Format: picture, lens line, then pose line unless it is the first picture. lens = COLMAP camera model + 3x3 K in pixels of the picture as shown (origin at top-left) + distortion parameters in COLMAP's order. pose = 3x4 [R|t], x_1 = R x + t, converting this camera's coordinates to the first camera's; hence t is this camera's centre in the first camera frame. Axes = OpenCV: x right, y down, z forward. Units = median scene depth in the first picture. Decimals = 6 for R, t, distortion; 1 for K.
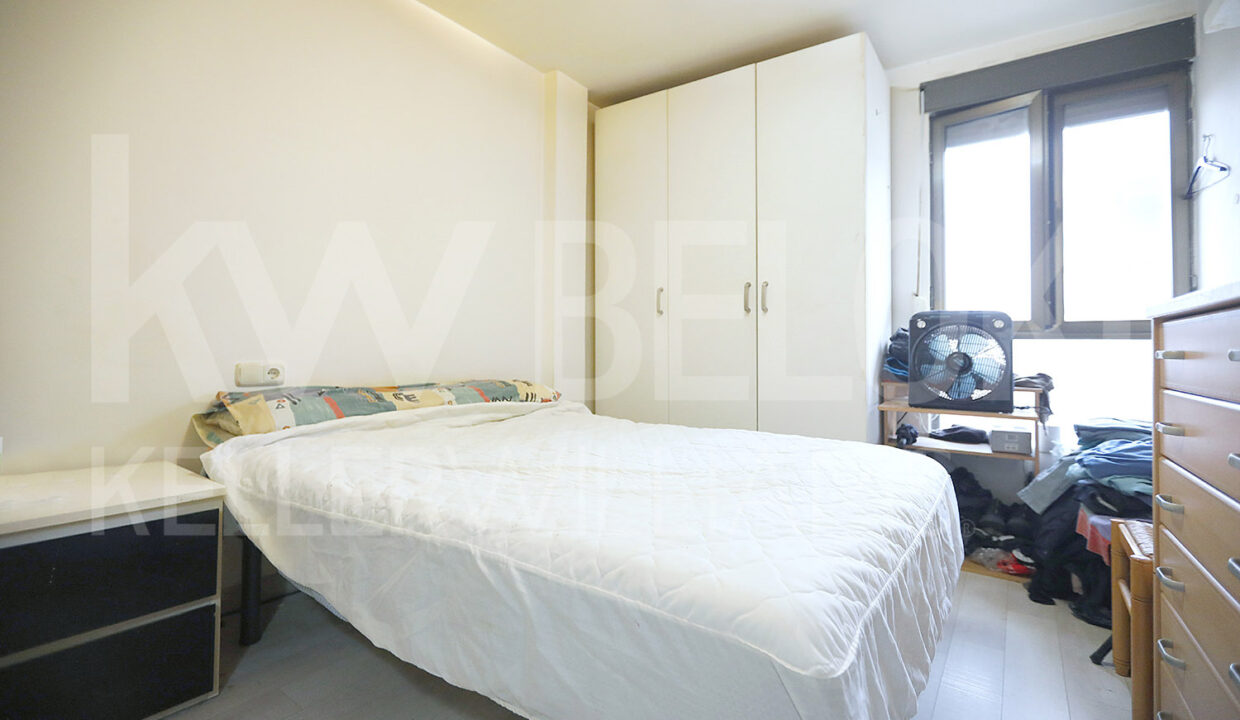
lens RADIAL K [[568.8, 0, 612.8], [0, 568.8, 352.2], [0, 0, 1]] dist [-0.001662, 0.002098]
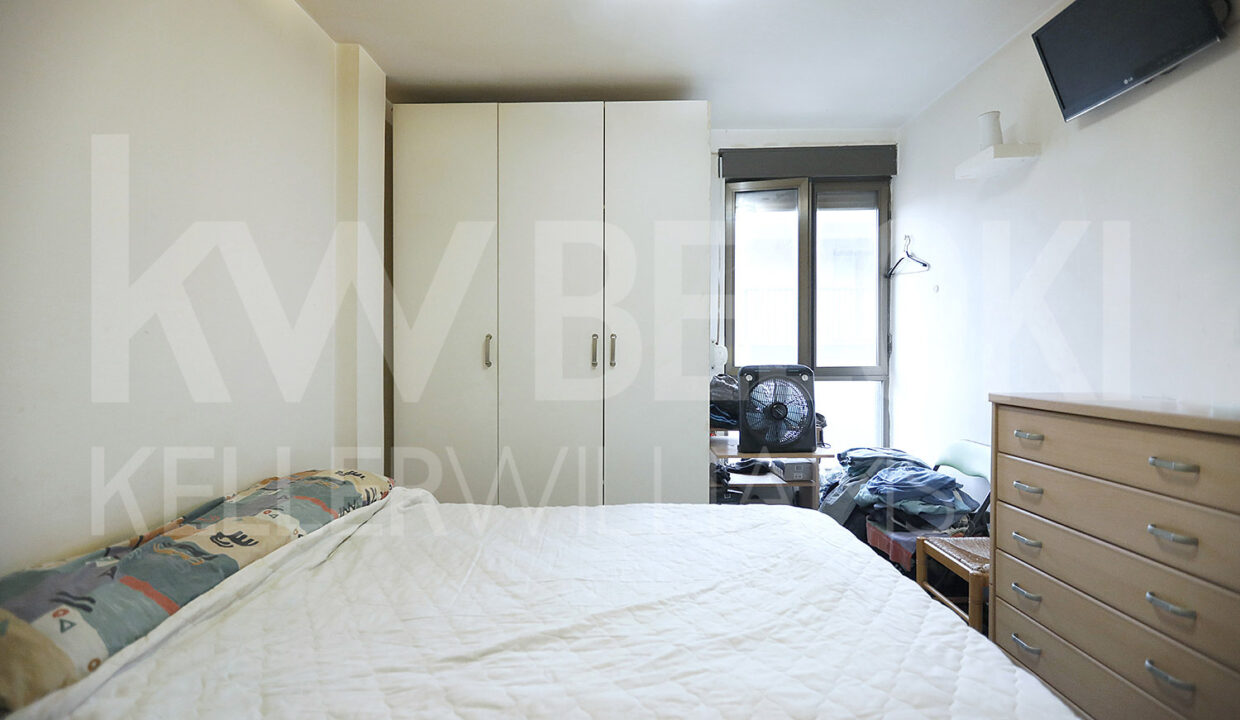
lens RADIAL K [[612.3, 0, 613.3], [0, 612.3, 365.7], [0, 0, 1]] dist [-0.000425, 0.000448]
pose [[0.817595, -0.033276, 0.574832, -0.371887], [0.016773, 0.999281, 0.033989, -0.121708], [-0.575550, -0.018148, 0.817565, 0.181778]]
